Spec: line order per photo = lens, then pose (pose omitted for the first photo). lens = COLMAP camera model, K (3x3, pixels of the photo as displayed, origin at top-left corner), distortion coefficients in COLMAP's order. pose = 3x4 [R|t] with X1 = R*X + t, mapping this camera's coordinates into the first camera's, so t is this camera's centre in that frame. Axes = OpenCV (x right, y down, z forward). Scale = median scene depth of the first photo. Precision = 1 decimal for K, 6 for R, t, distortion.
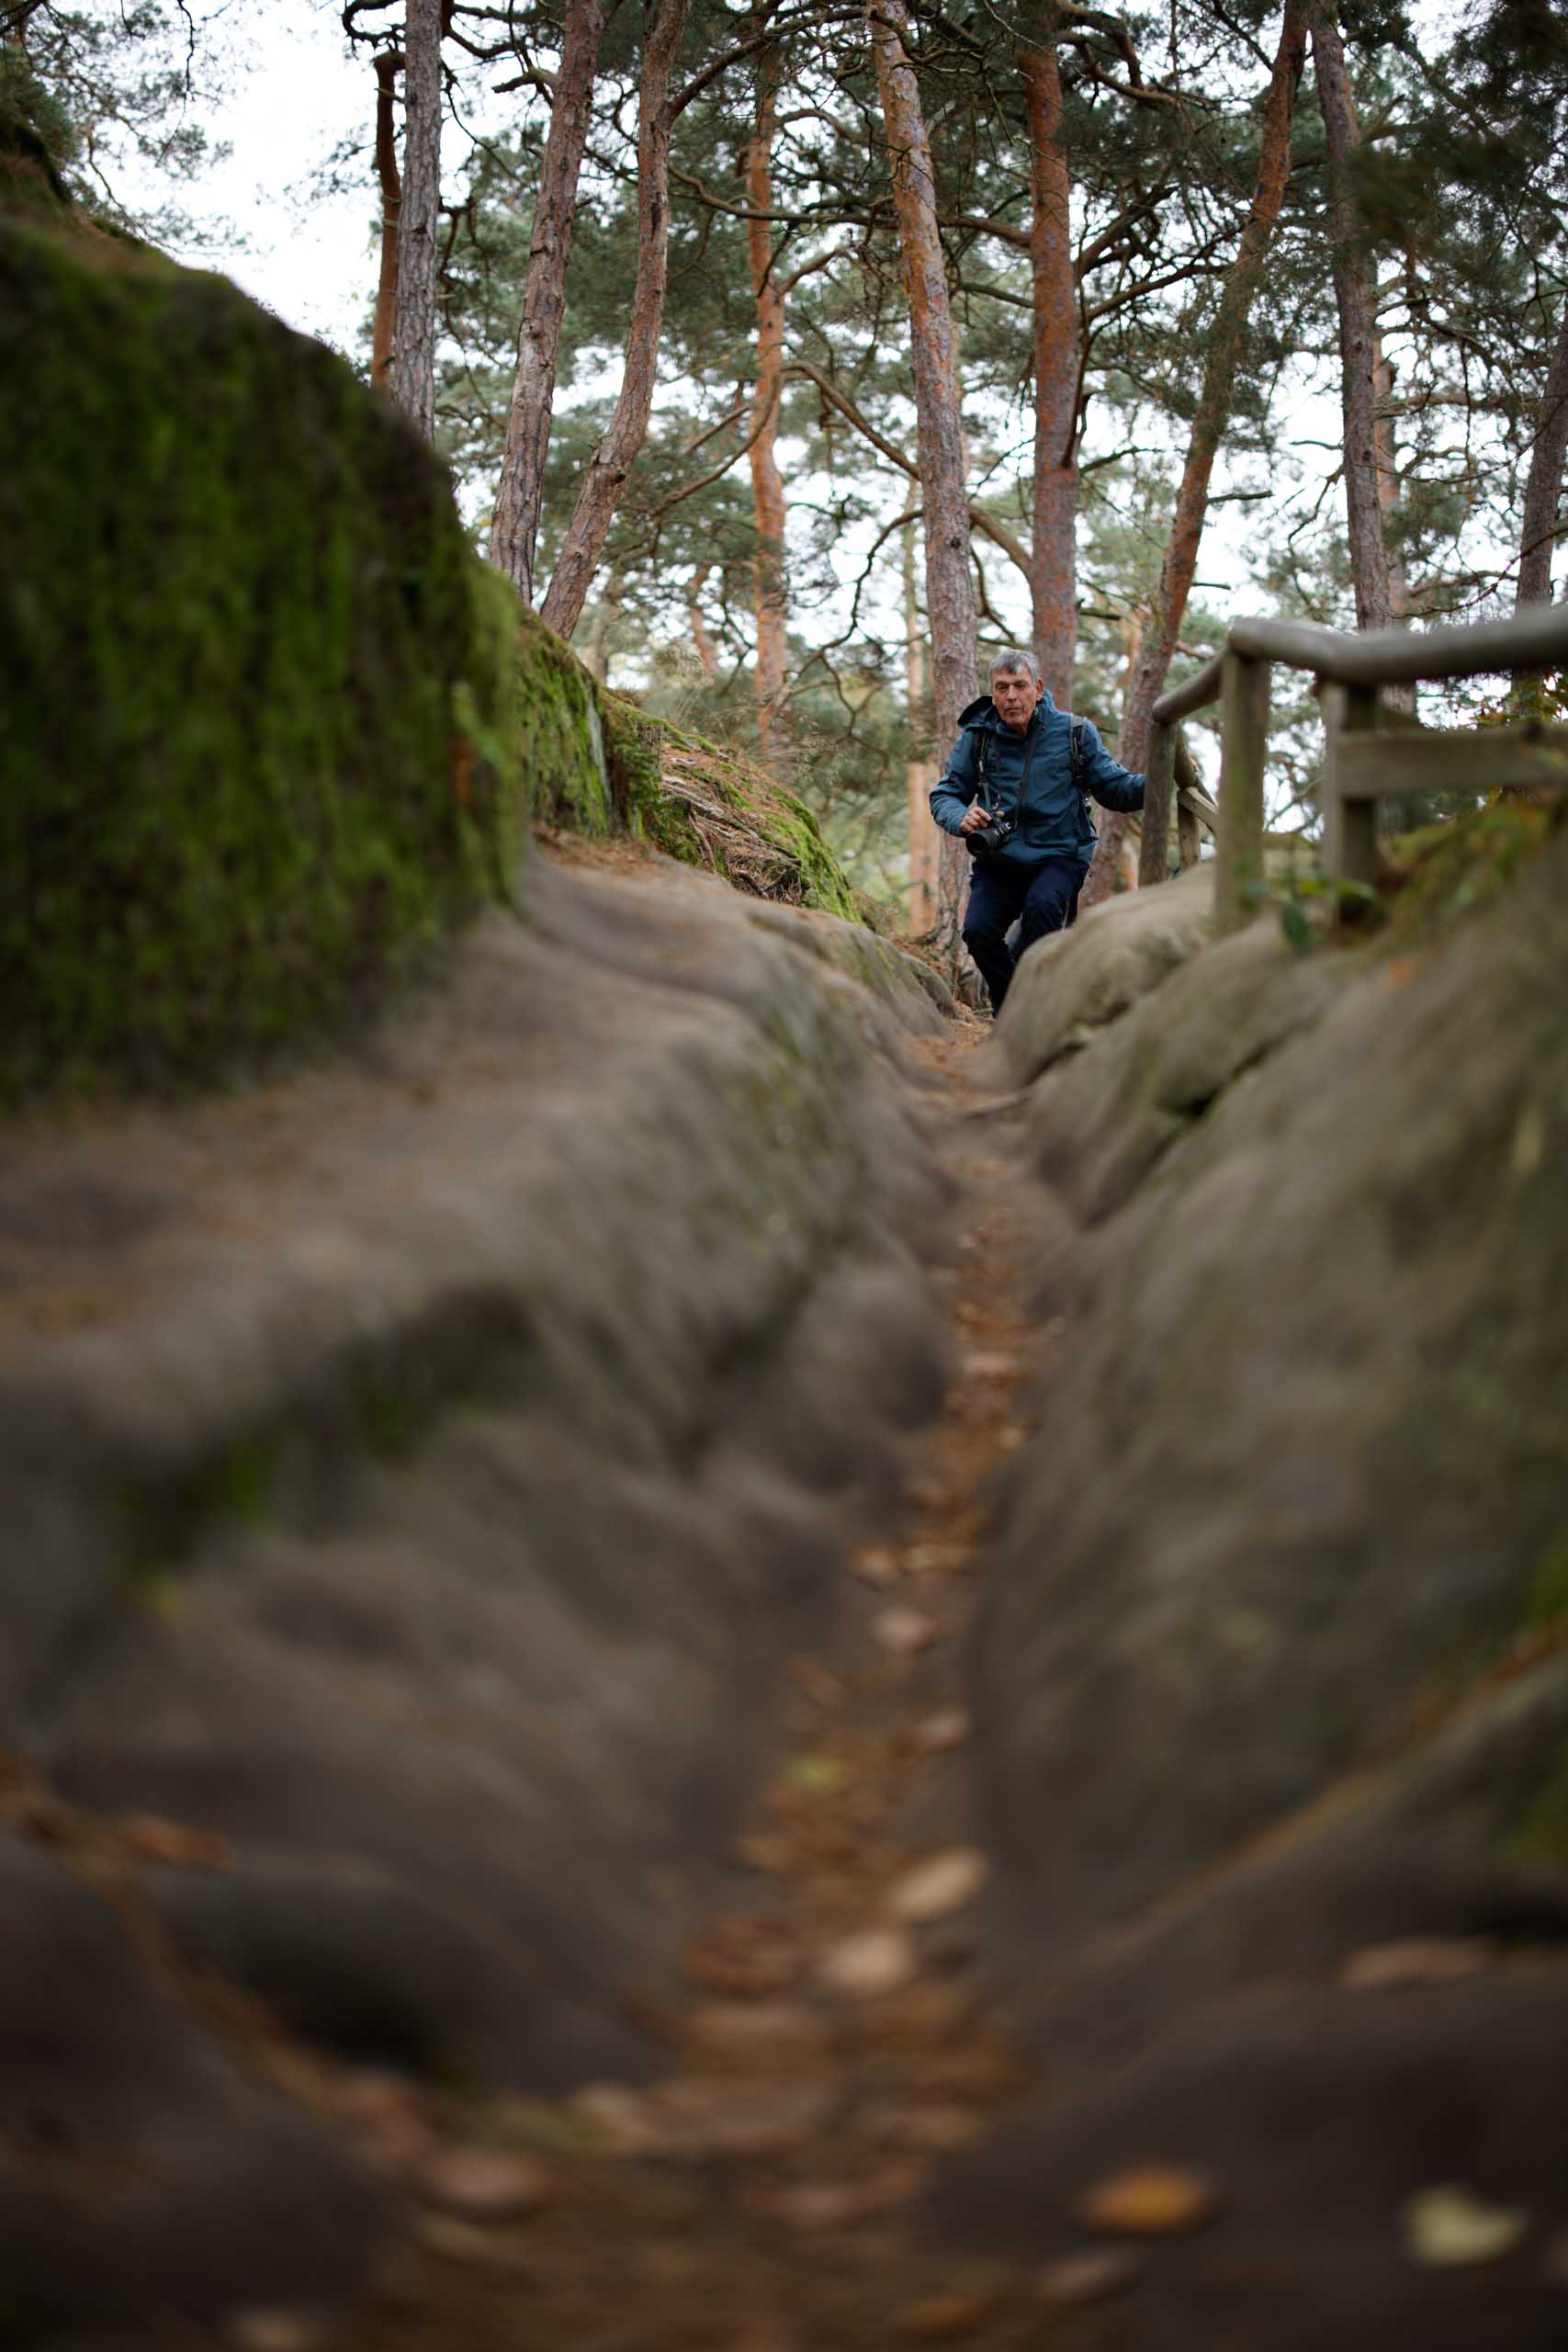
lens RADIAL K [[3374.9, 0, 738.1], [0, 3374.9, 1174.4], [0, 0, 1]] dist [-0.042163, 0.102840]
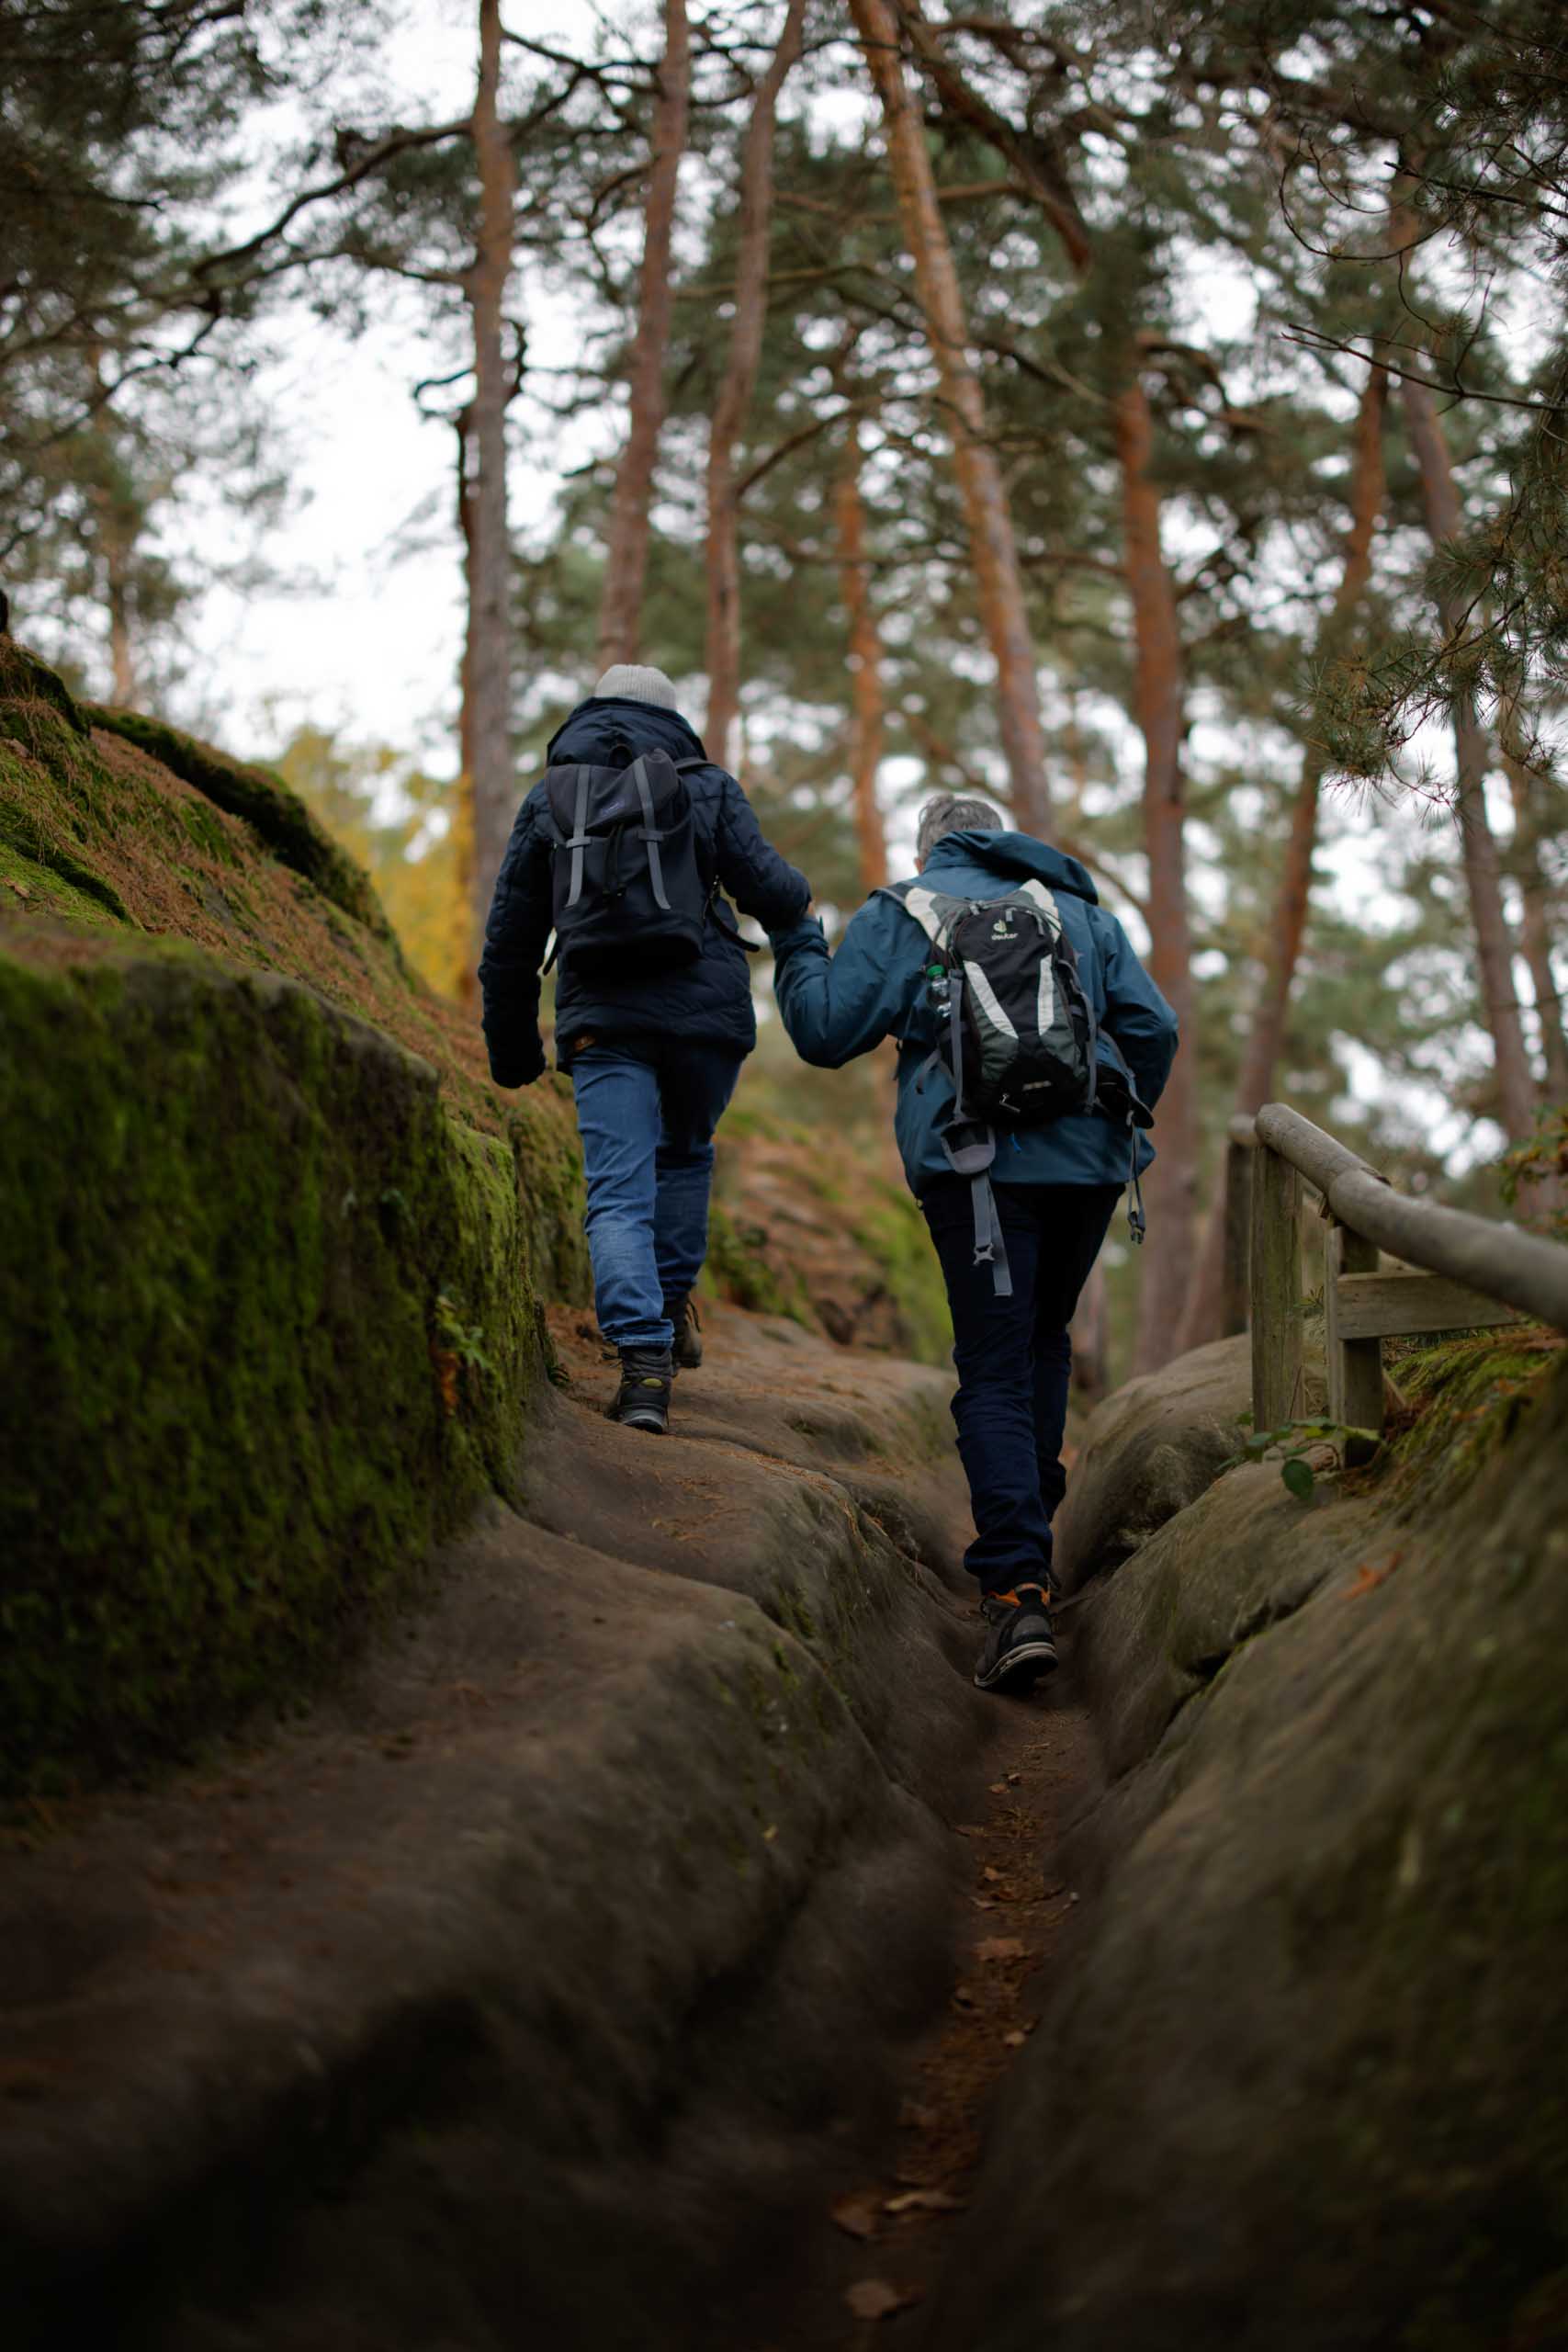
lens RADIAL K [[3569.4, 0, 784.0], [0, 3569.4, 1176.0], [0, 0, 1]] dist [-0.071611, 0.068560]
pose [[0.998611, -0.044865, -0.027637, 0.053931], [0.042156, 0.994882, -0.091826, -0.082444], [0.031615, 0.090533, 0.995392, -0.067670]]
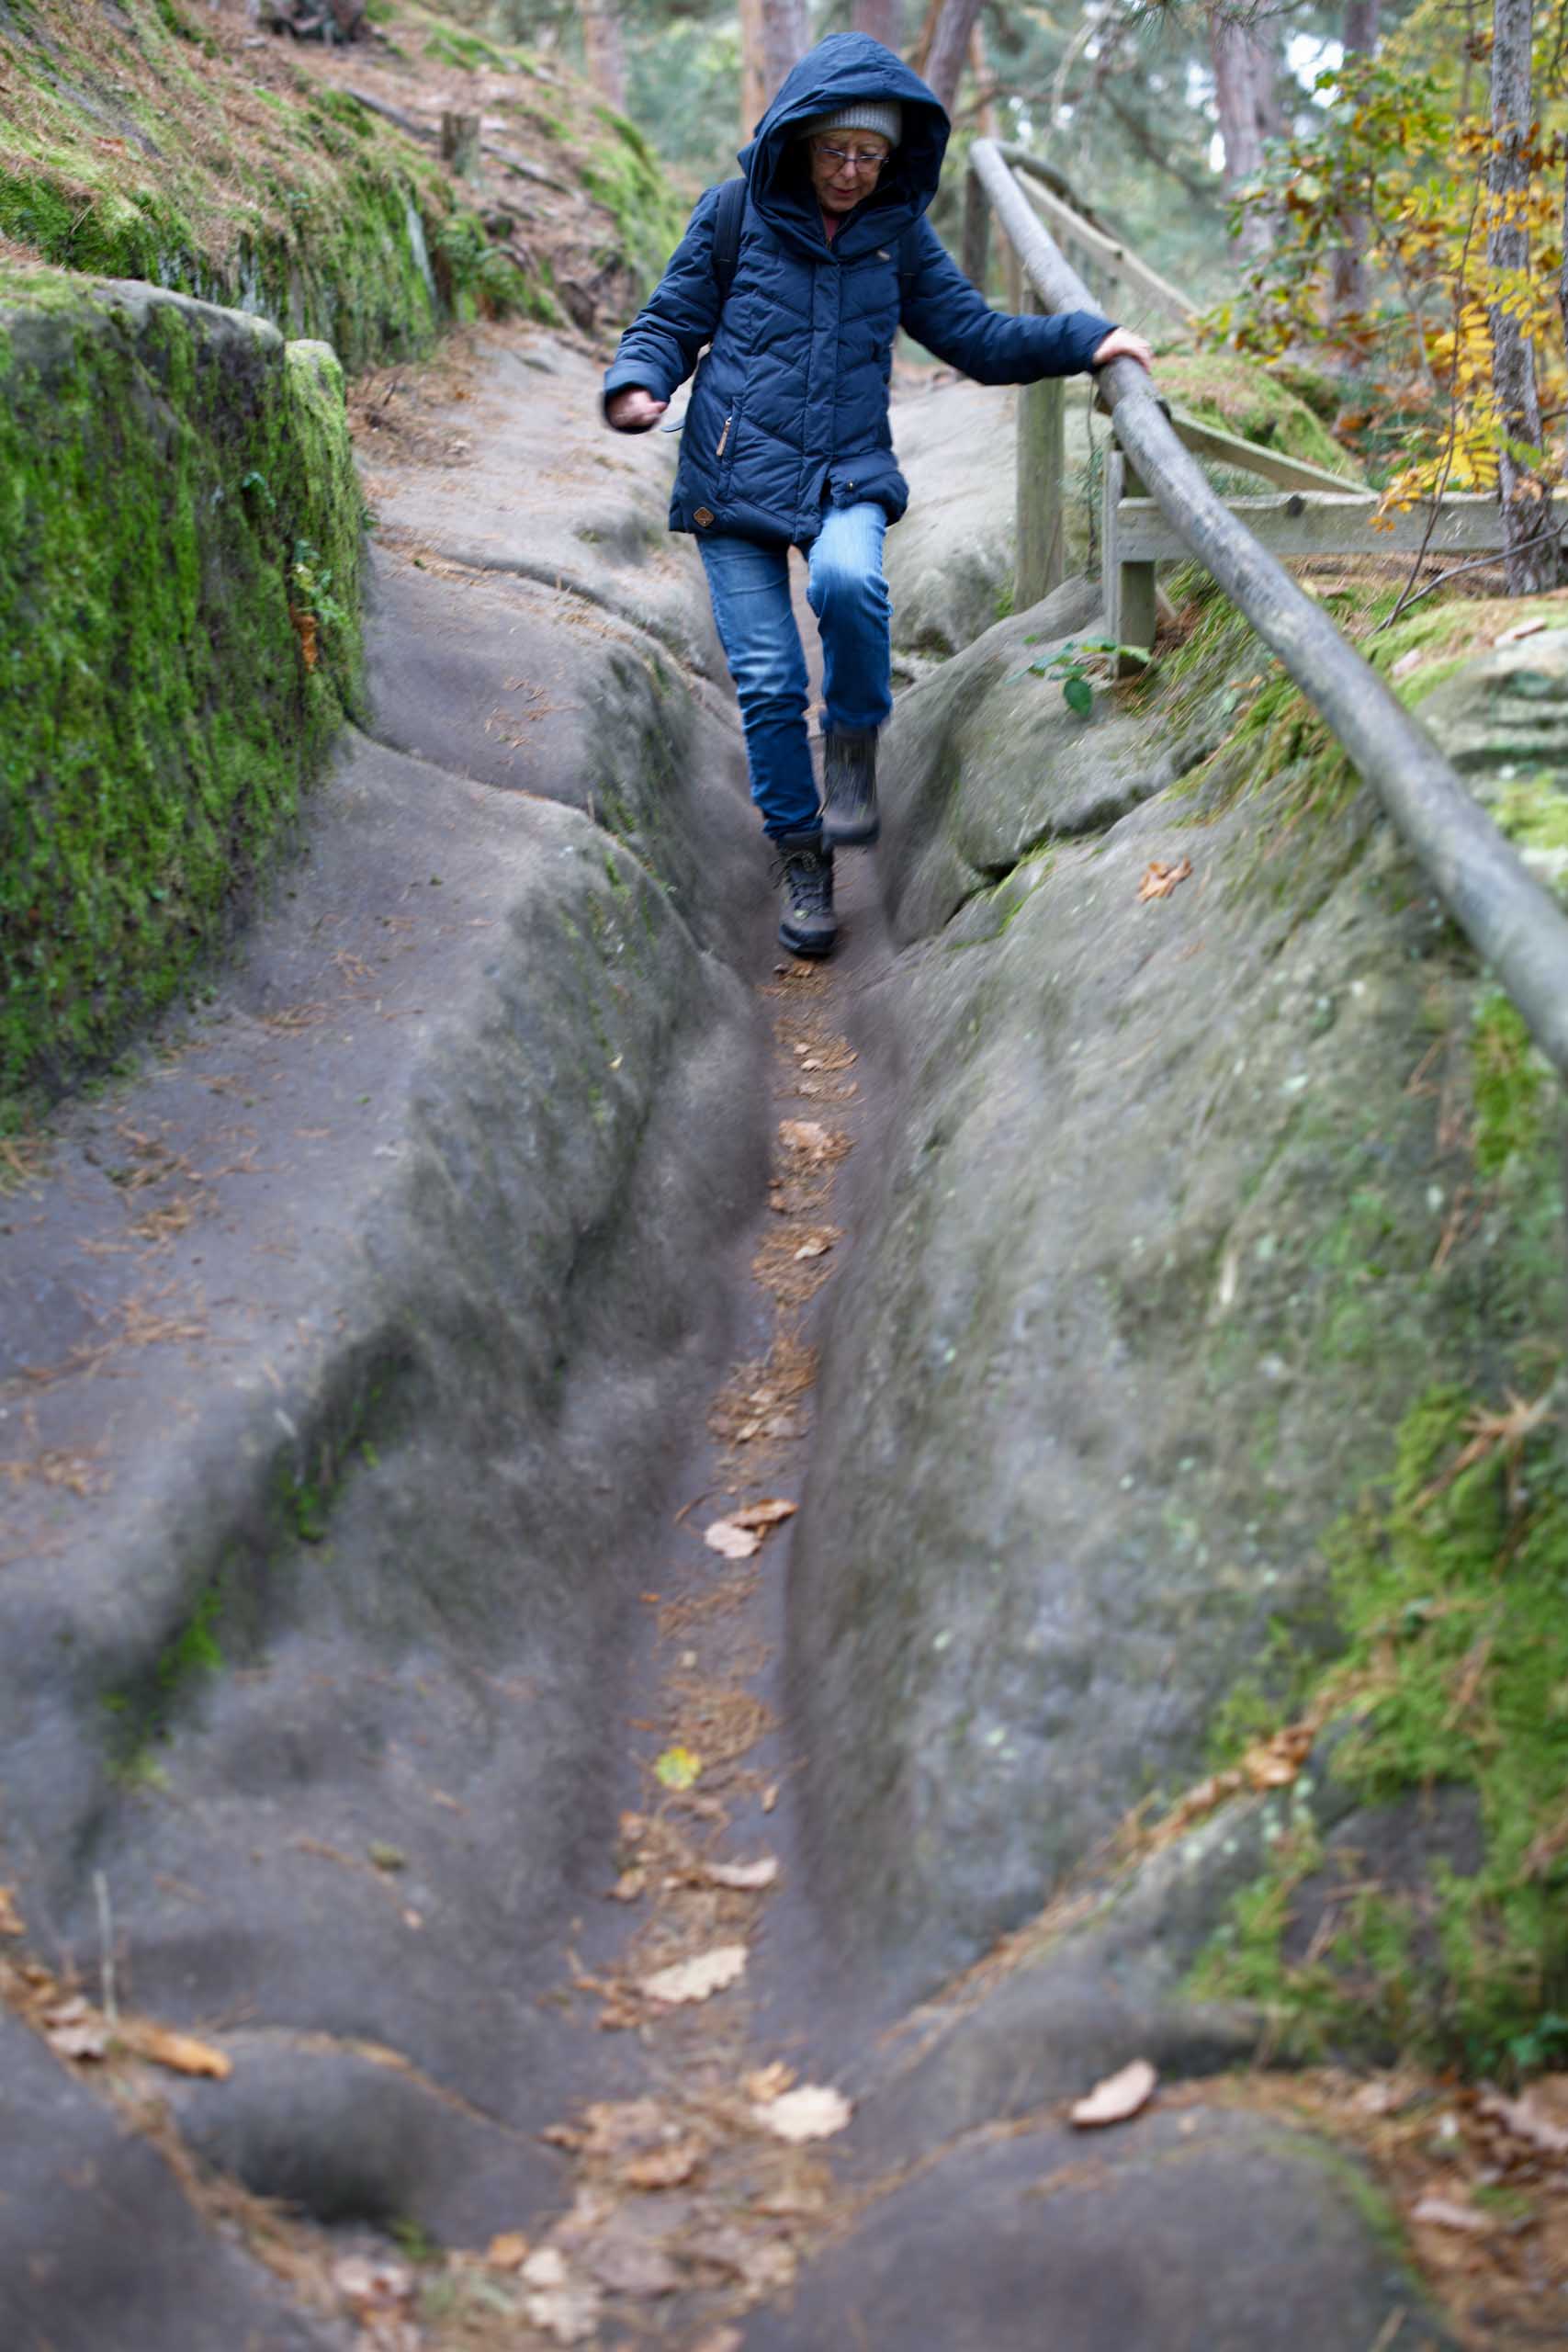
lens RADIAL K [[3374.9, 0, 738.1], [0, 3374.9, 1174.4], [0, 0, 1]] dist [-0.042163, 0.102840]
pose [[0.998135, -0.051008, 0.033529, 0.012075], [0.040803, 0.966079, 0.255004, -0.238318], [-0.045399, -0.253161, 0.966358, -0.104880]]
